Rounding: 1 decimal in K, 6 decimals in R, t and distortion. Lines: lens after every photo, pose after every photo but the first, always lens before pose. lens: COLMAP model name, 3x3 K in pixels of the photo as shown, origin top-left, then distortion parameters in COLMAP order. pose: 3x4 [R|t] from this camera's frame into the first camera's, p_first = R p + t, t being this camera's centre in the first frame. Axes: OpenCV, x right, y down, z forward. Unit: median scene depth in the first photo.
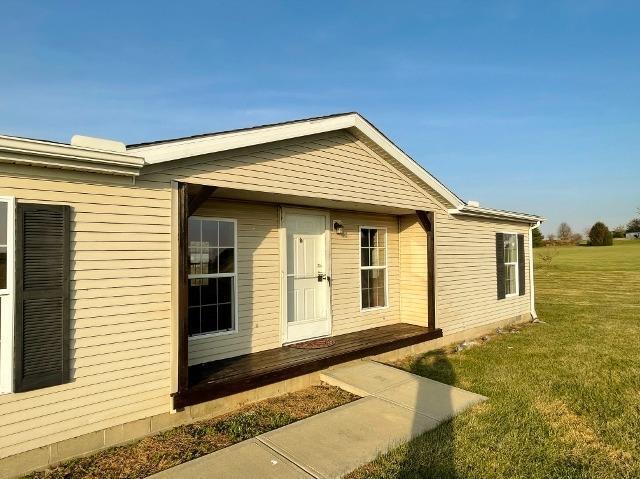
lens RADIAL K [[382.3, 0, 320.0], [0, 382.3, 239.5], [0, 0, 1]] dist [0.000198, 0.000156]
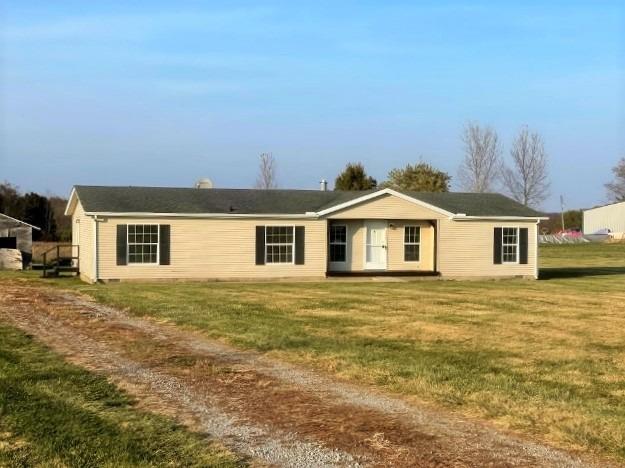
lens RADIAL K [[738.4, 0, 312.5], [0, 738.4, 234.0], [0, 0, 1]] dist [0.177176, 0.003599]
pose [[0.900902, 0.019521, -0.433583, 1.762919], [0.000837, 0.998908, 0.046713, -0.220401], [0.434022, -0.042447, 0.899902, -3.728348]]
